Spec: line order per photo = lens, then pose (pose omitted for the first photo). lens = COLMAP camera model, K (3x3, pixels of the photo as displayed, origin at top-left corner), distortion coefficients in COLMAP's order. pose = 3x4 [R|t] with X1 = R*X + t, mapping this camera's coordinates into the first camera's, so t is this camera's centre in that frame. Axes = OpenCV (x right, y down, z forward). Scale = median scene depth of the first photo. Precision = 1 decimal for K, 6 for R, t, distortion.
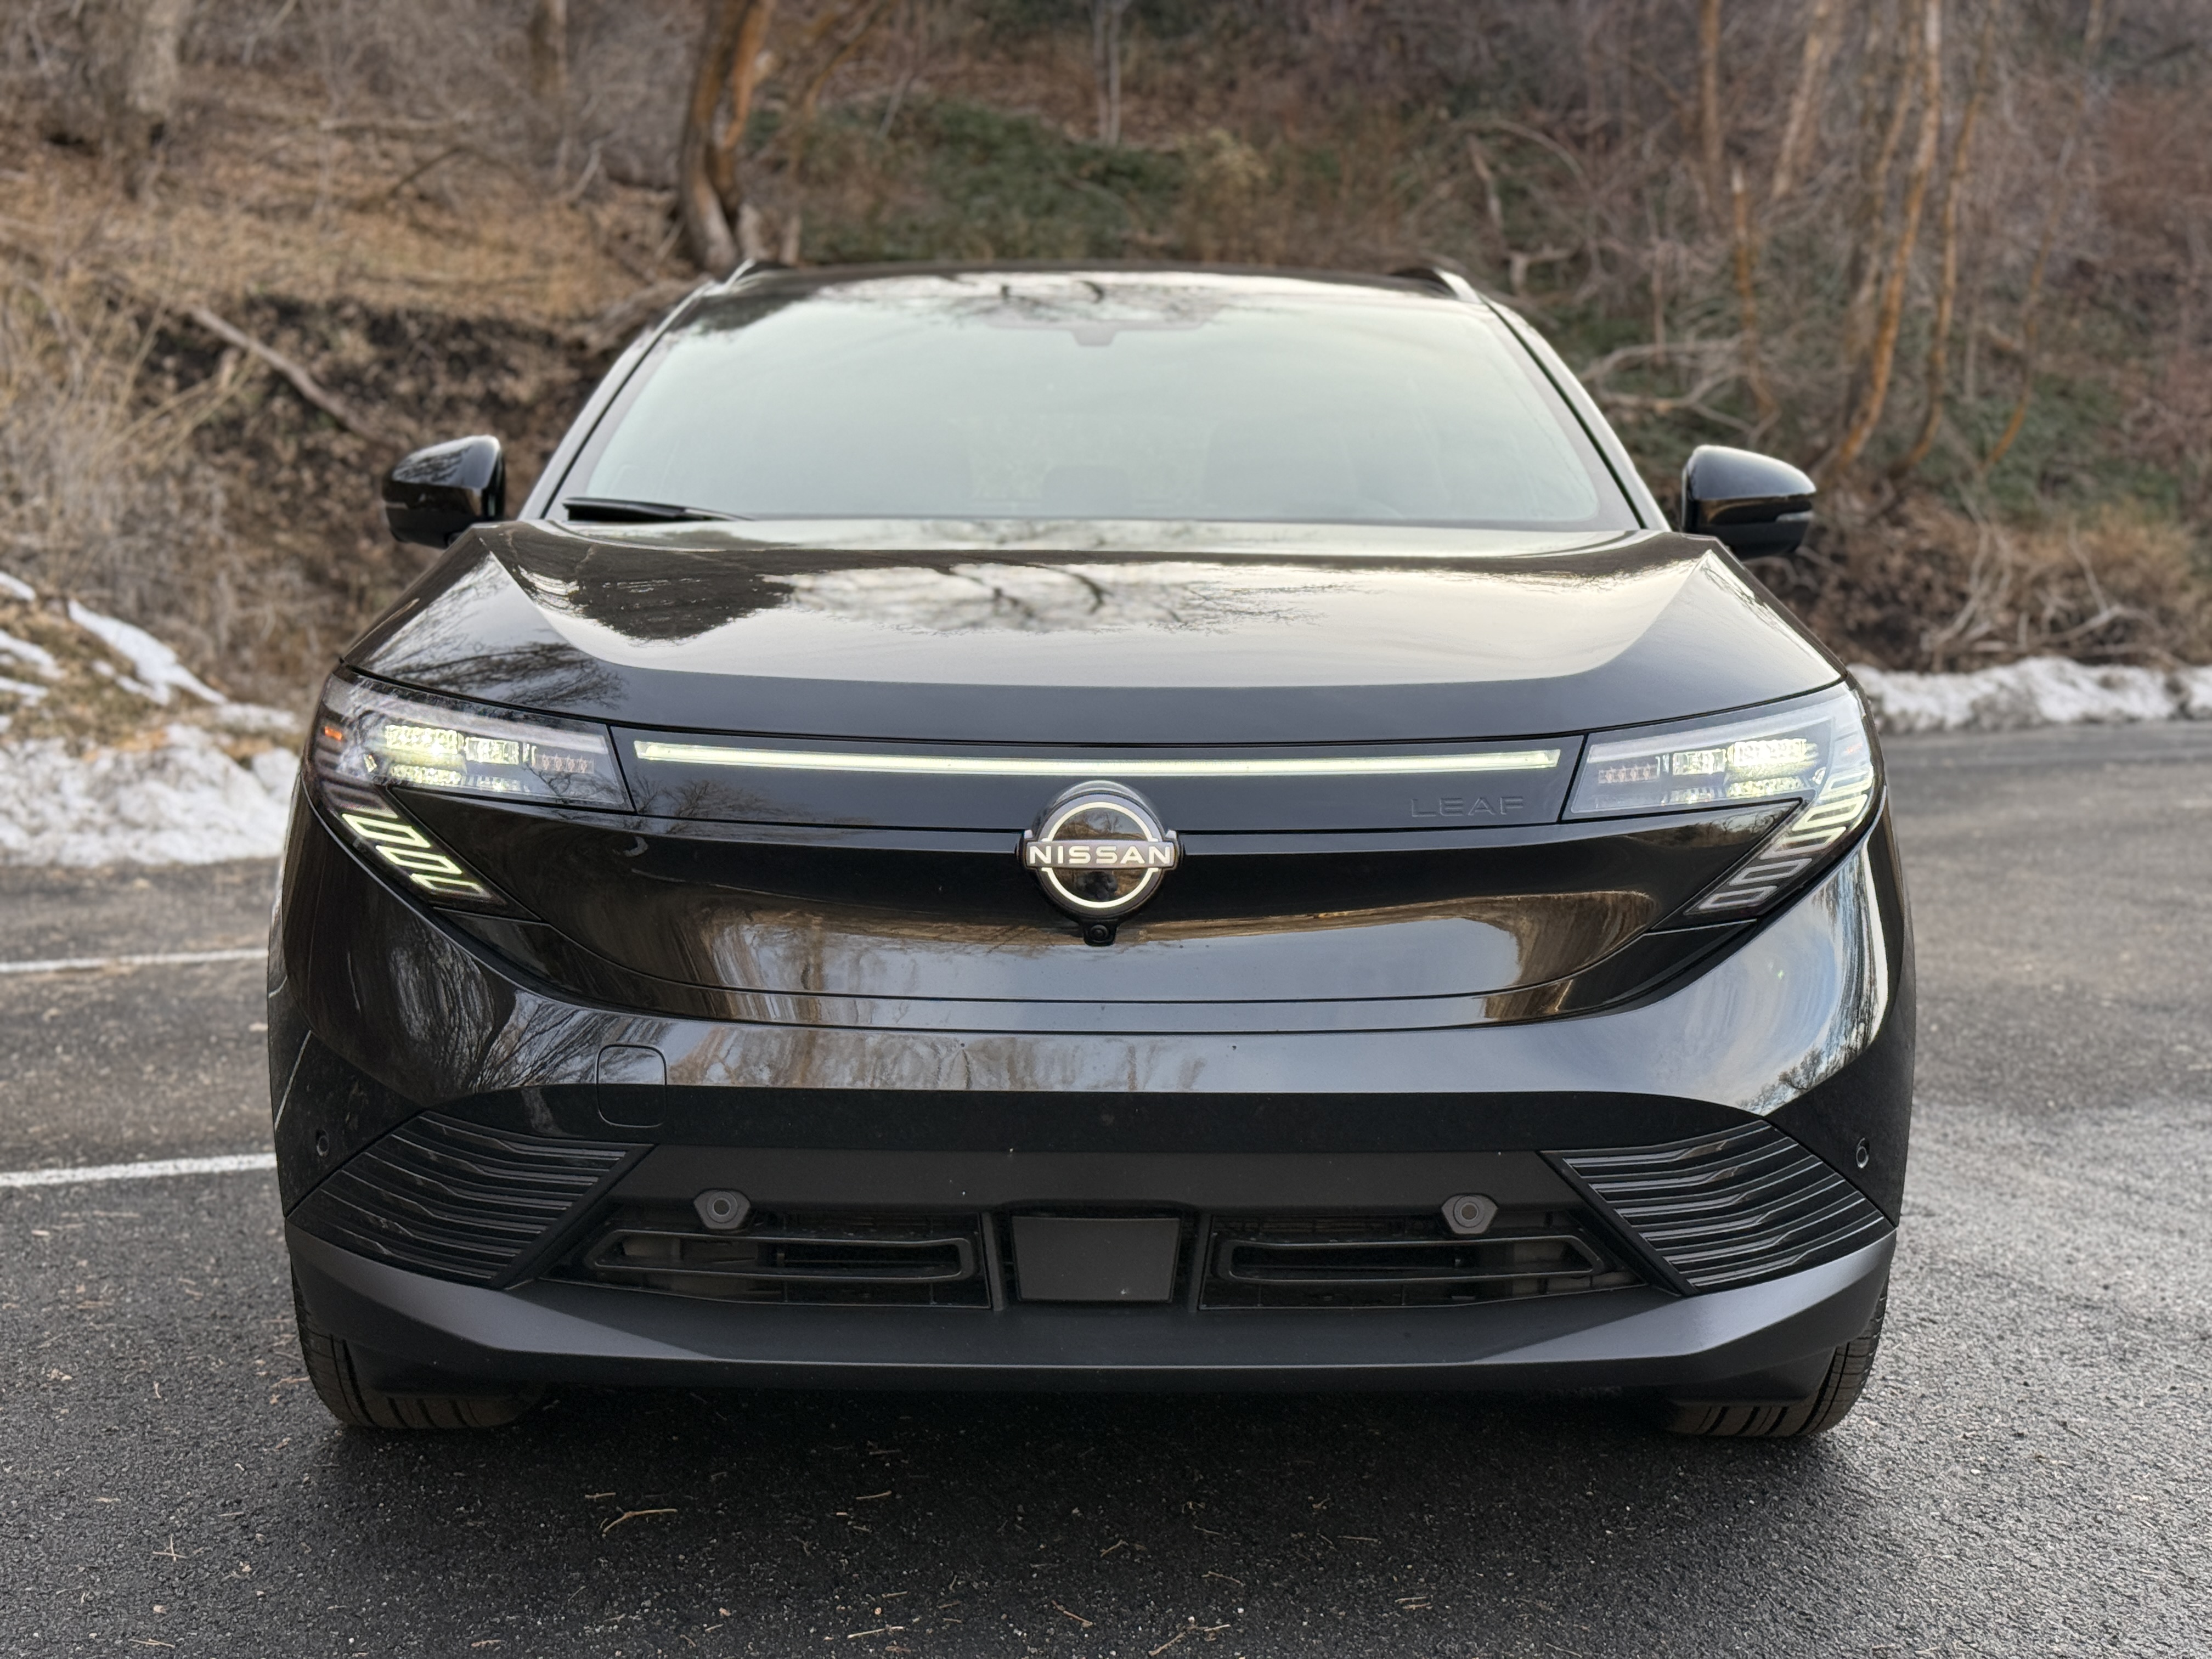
lens RADIAL K [[3087.1, 0, 1105.4], [0, 3087.1, 830.3], [0, 0, 1]] dist [0.178570, 0.000000]
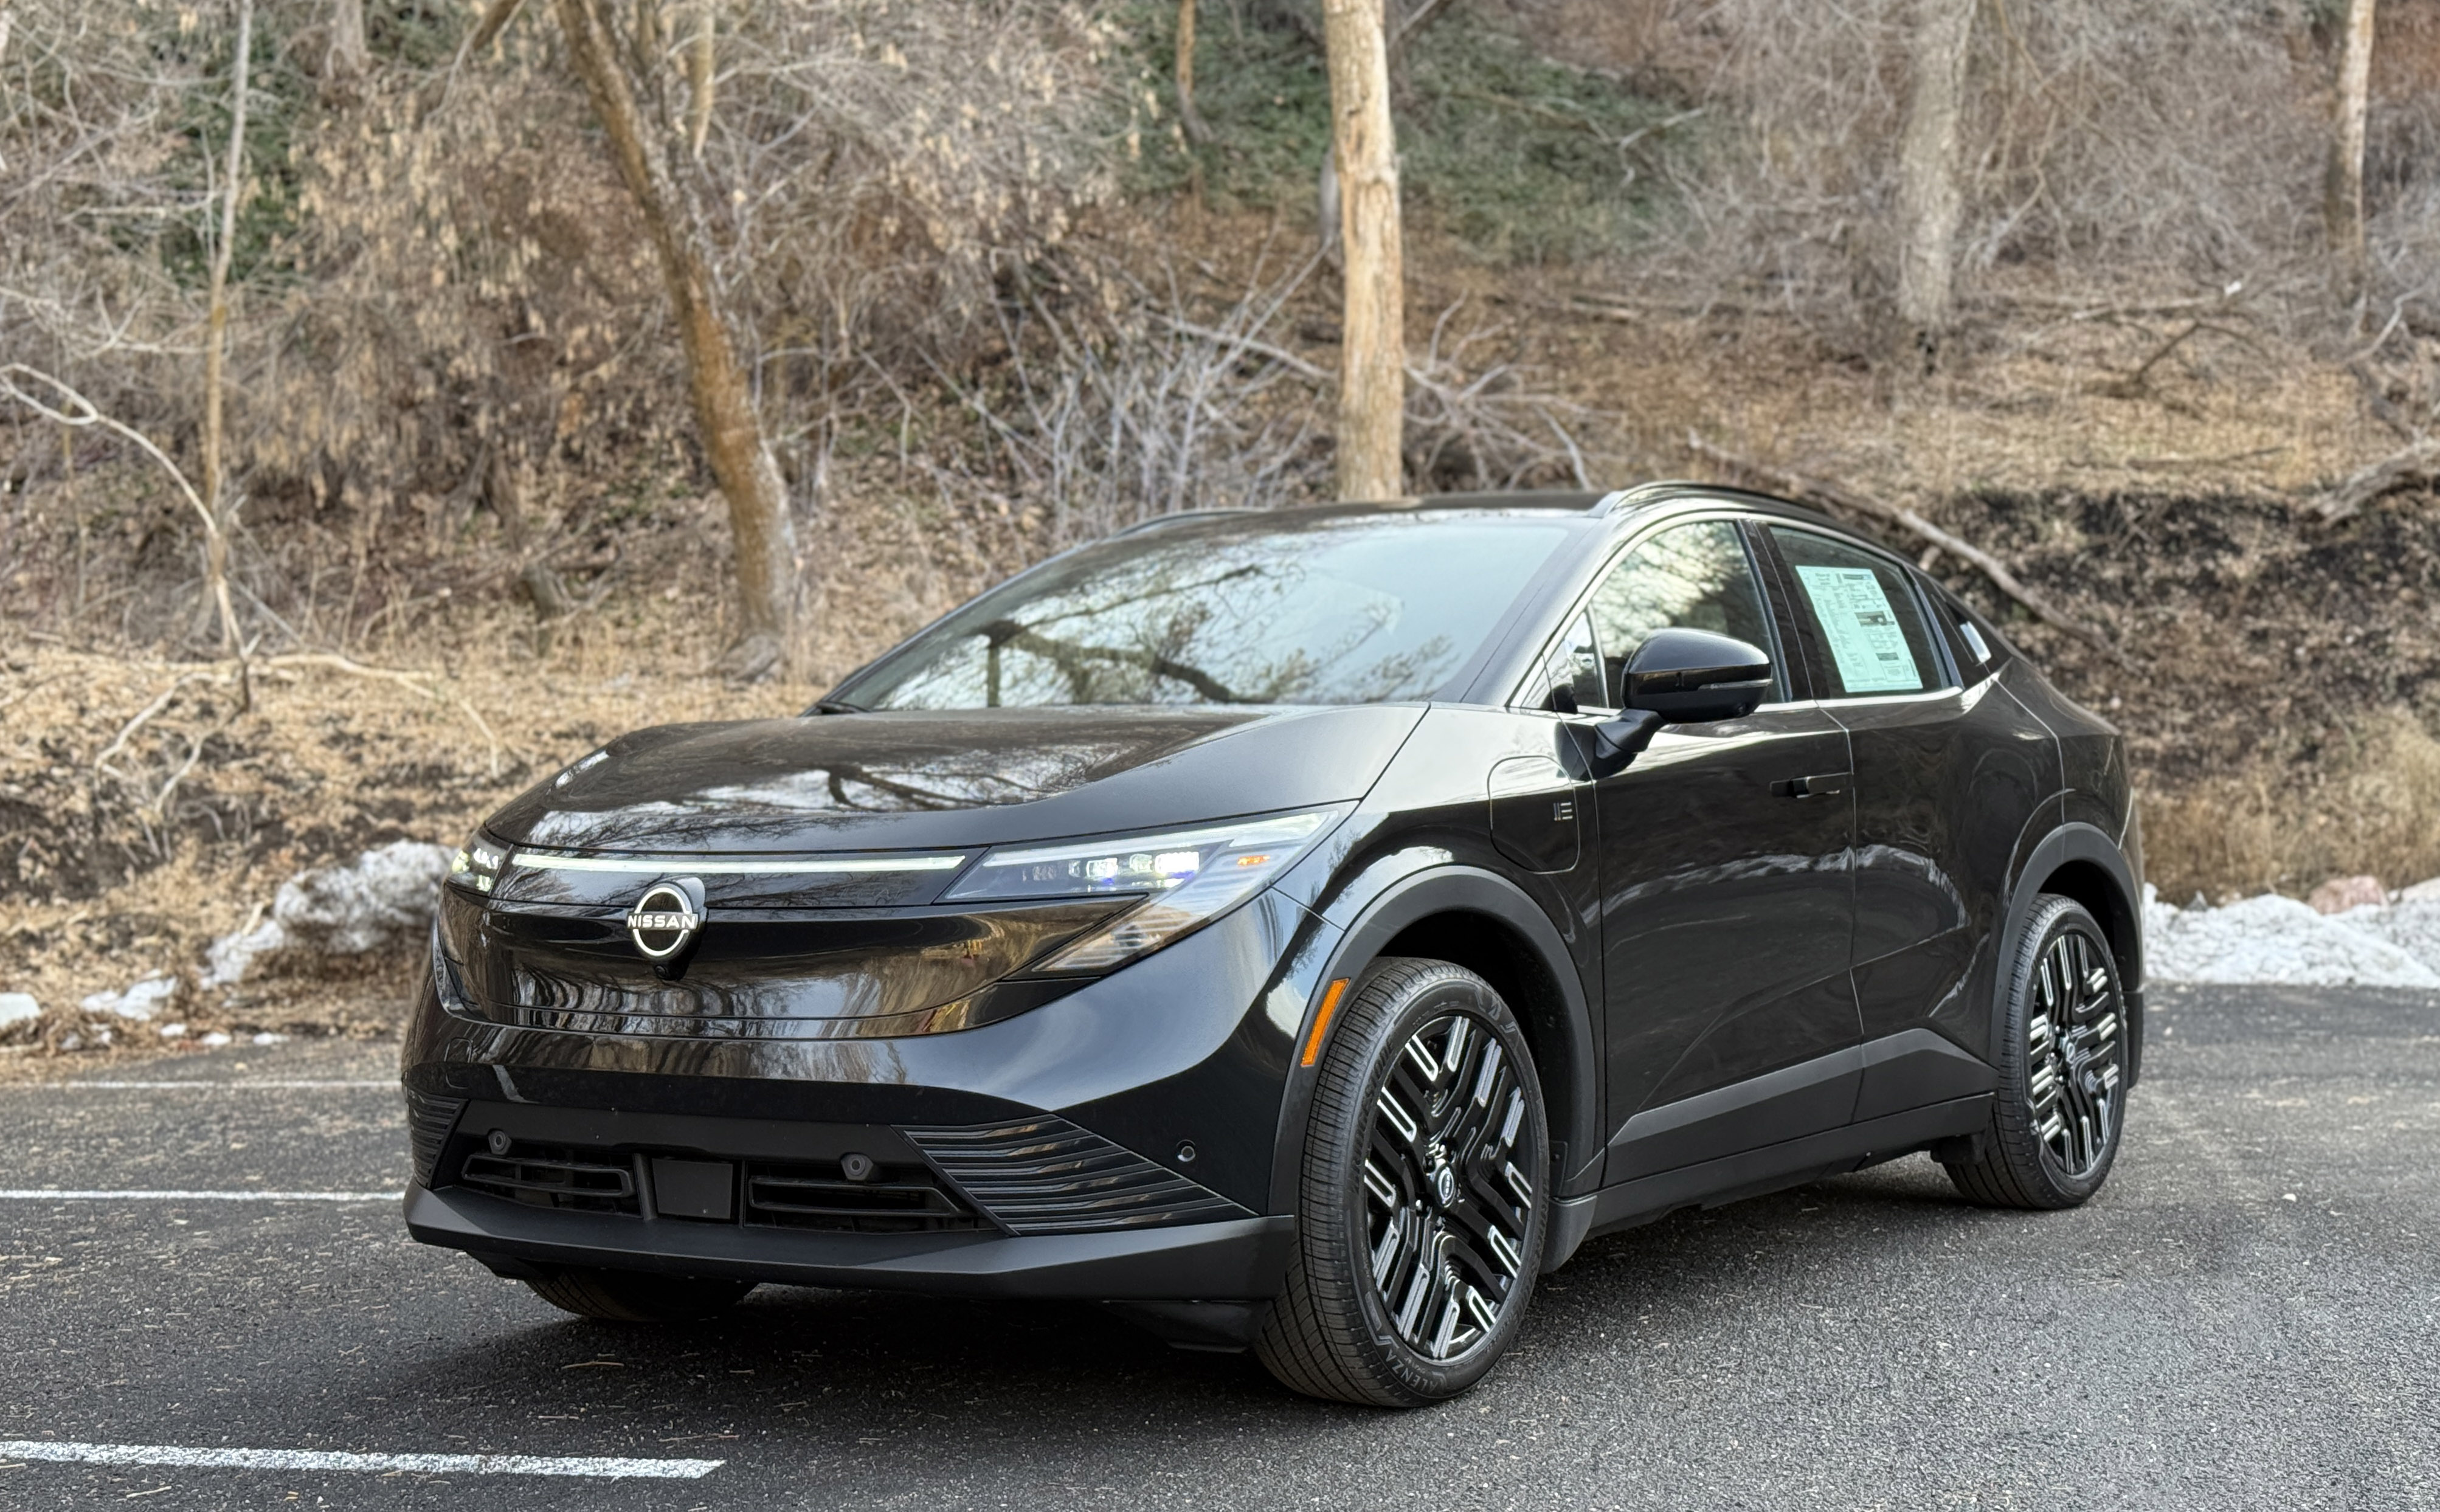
lens RADIAL K [[3503.2, 0, 1220.9], [0, 3503.2, 758.3], [0, 0, 1]] dist [0.042242, 0.000000]
pose [[0.812781, -0.020068, -0.582224, 0.186423], [-0.030358, 0.996590, -0.076730, 0.007850], [0.581778, 0.080040, 0.809400, -0.040476]]
